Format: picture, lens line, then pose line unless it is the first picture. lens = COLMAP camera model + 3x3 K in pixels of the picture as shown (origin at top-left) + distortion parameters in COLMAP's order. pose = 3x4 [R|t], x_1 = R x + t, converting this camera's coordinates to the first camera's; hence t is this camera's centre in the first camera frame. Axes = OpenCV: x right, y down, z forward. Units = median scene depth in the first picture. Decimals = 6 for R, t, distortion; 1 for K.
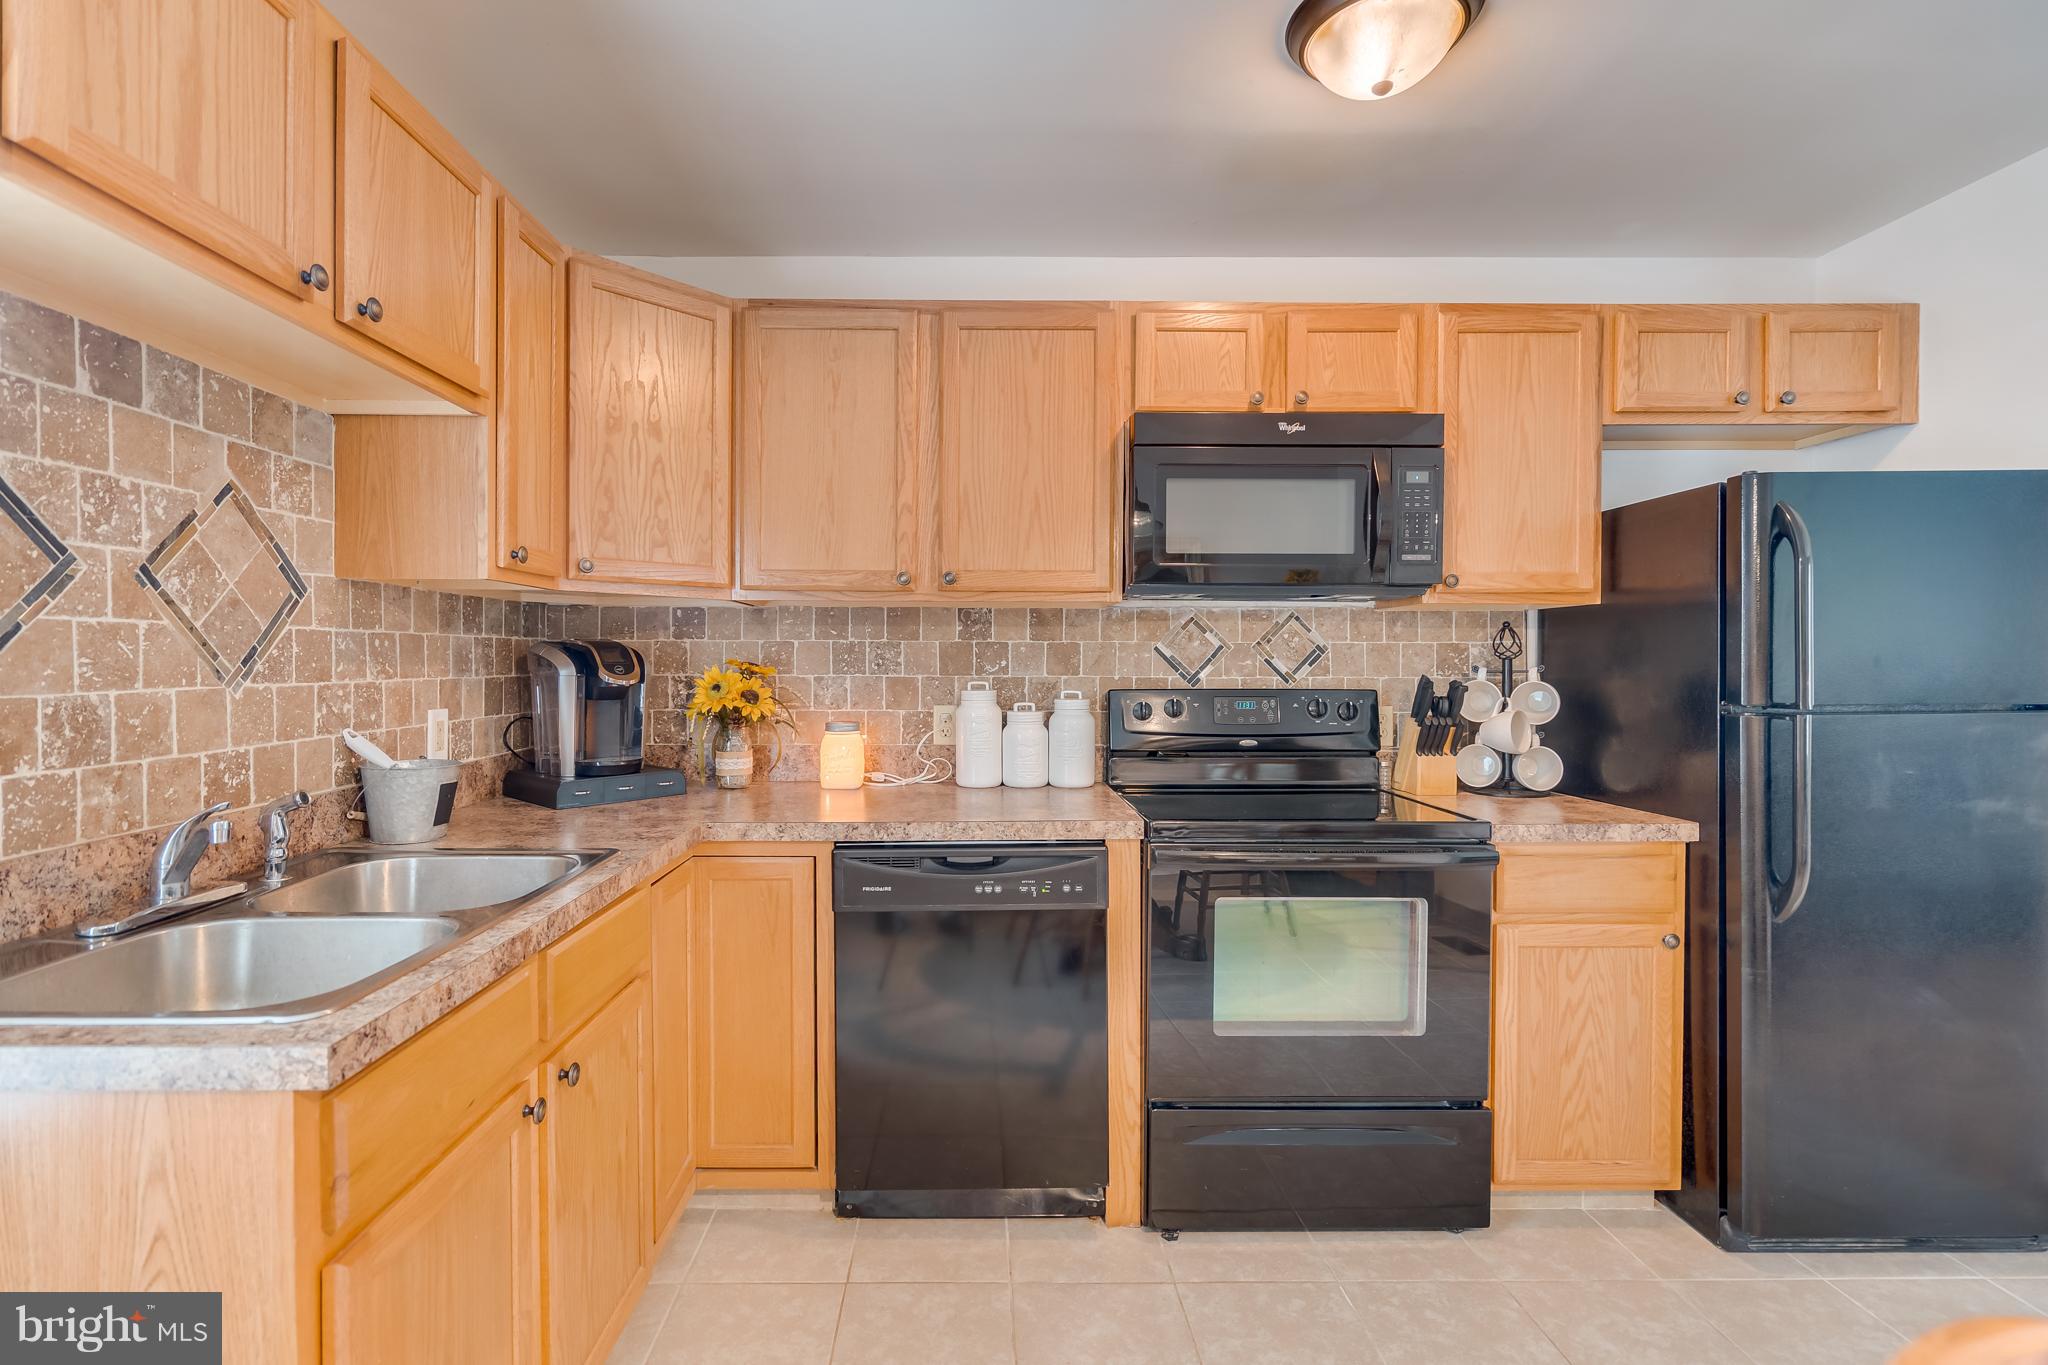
lens RADIAL K [[949.9, 0, 968.2], [0, 949.9, 675.3], [0, 0, 1]] dist [0.000671, 0.000112]
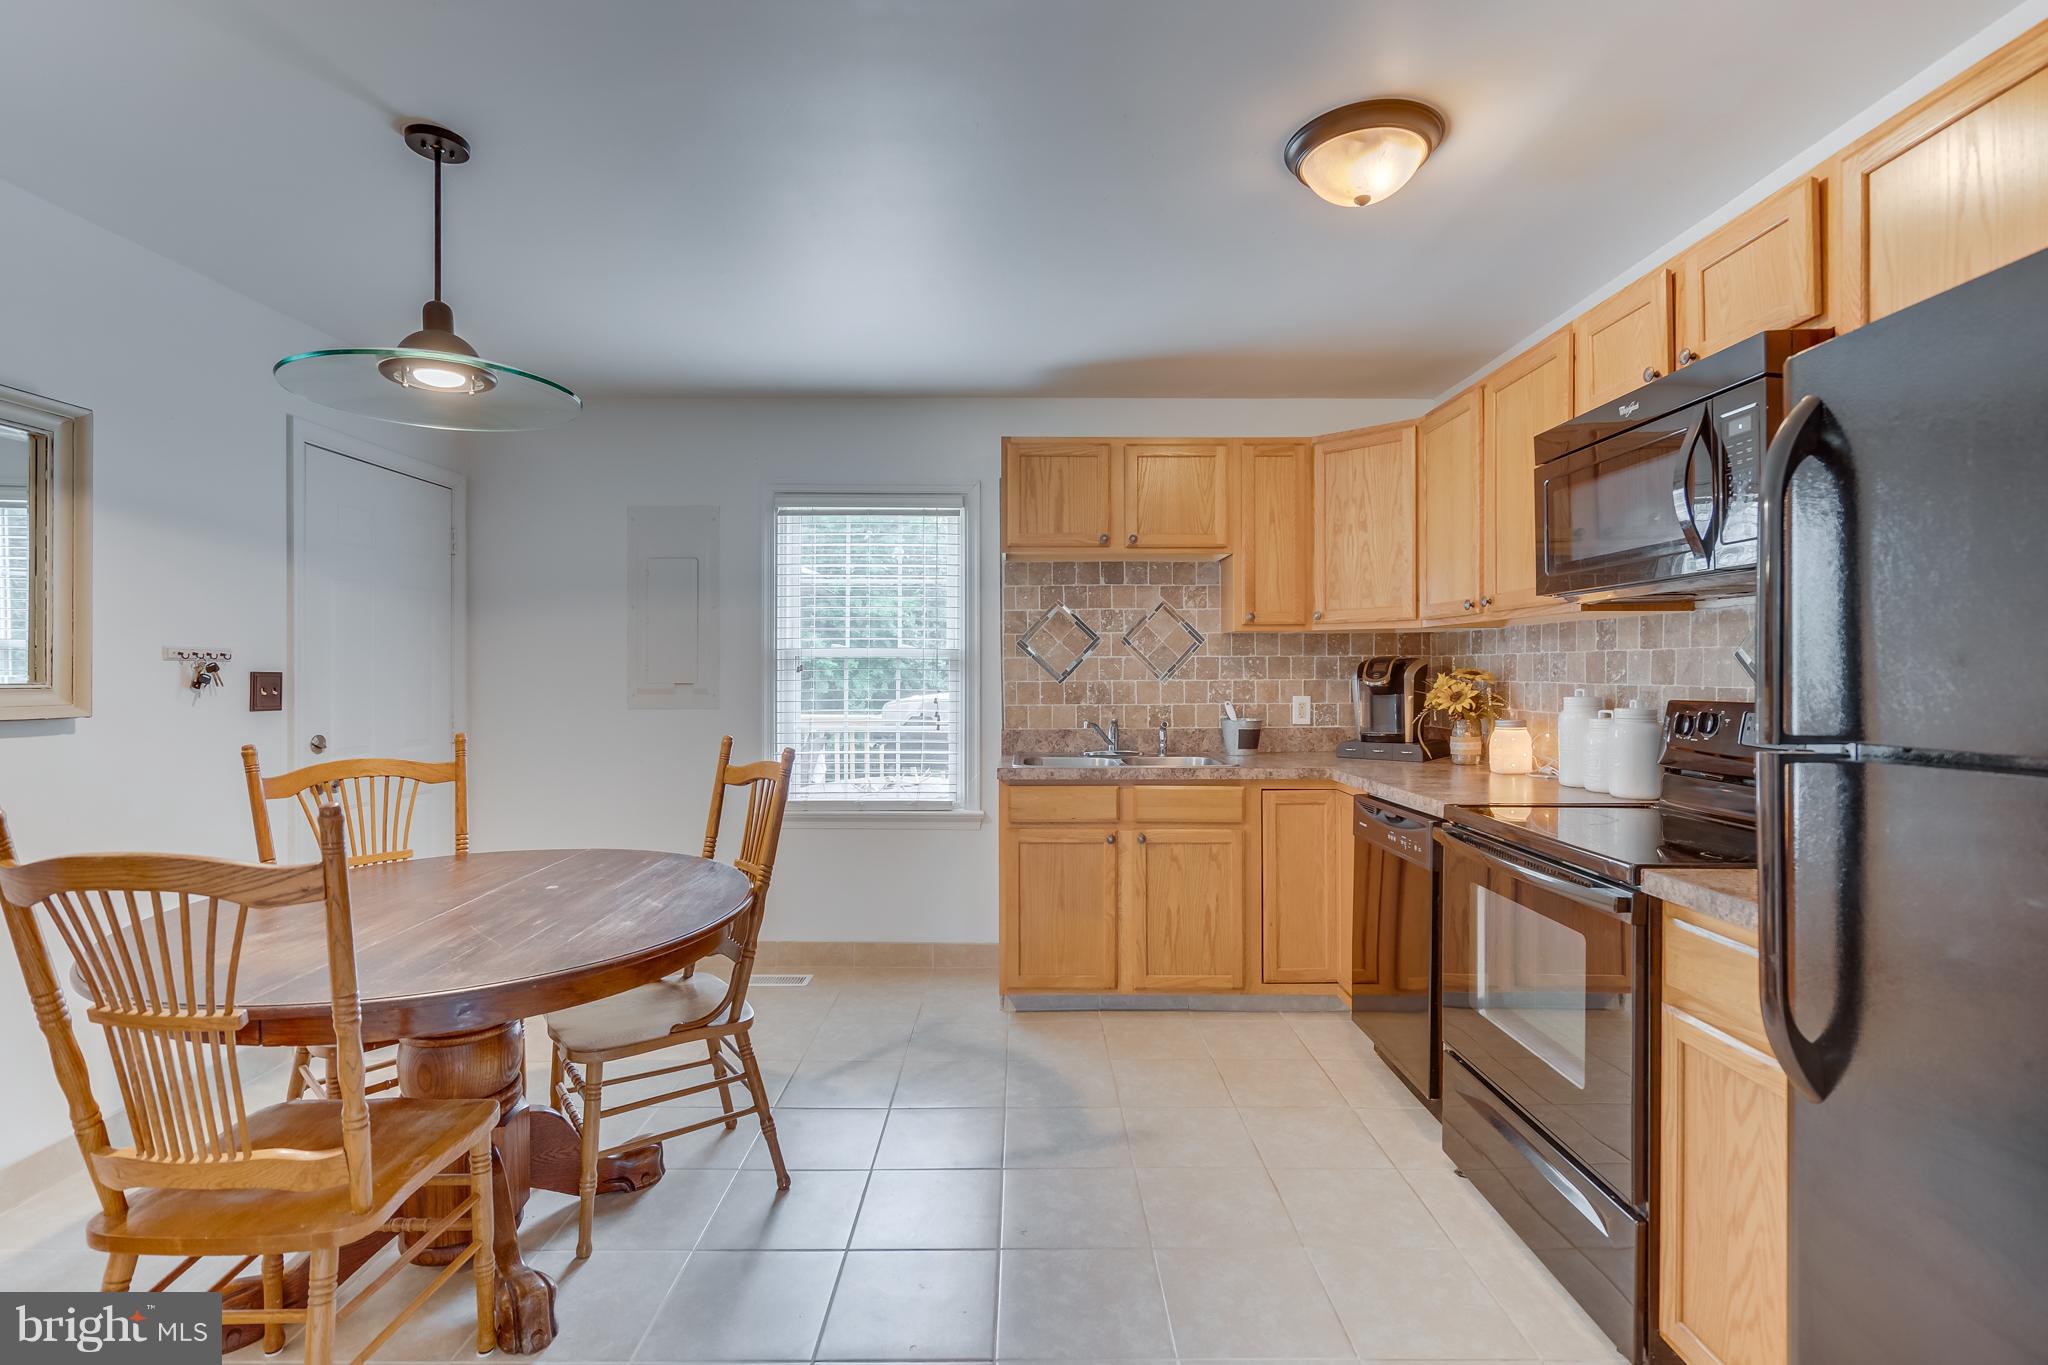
lens RADIAL K [[984.1, 0, 1024.0], [0, 984.1, 682.5], [0, 0, 1]] dist [0.001398, 0.000733]
pose [[-0.018921, 0.010147, -0.999769, 1.367347], [-0.015021, 0.999833, 0.010432, -0.003268], [0.999708, 0.015215, -0.018766, 0.476446]]
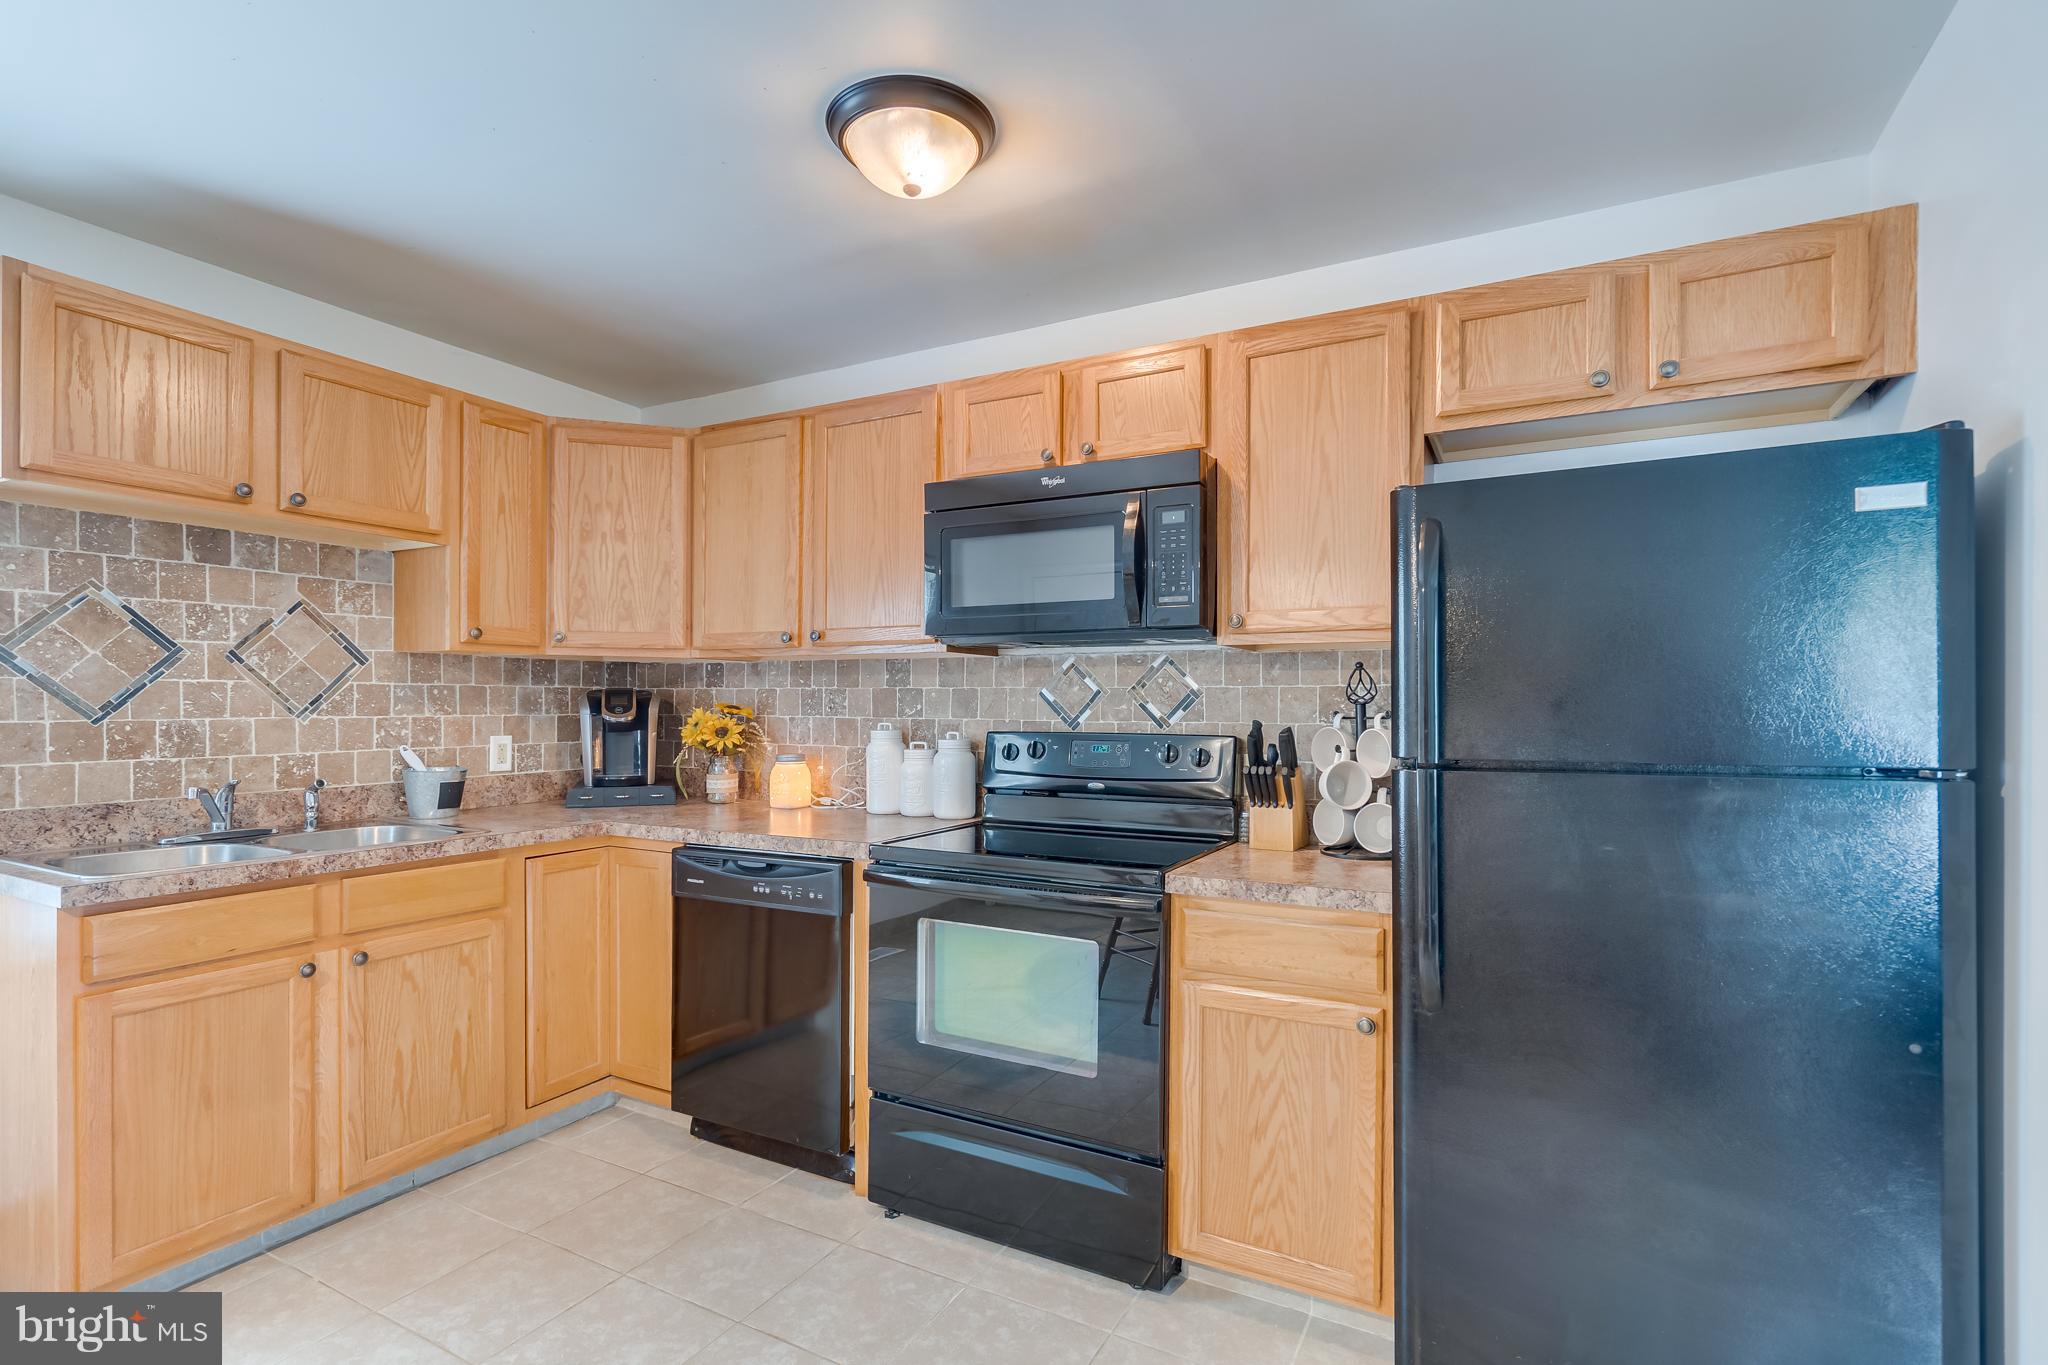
lens RADIAL K [[964.2, 0, 1031.2], [0, 964.2, 710.7], [0, 0, 1]] dist [0.000375, 0.000481]
pose [[0.877095, 0.005150, -0.480289, 0.883347], [-0.010590, 0.999907, -0.008617, 0.000331], [0.480200, 0.012644, 0.877068, 0.066539]]
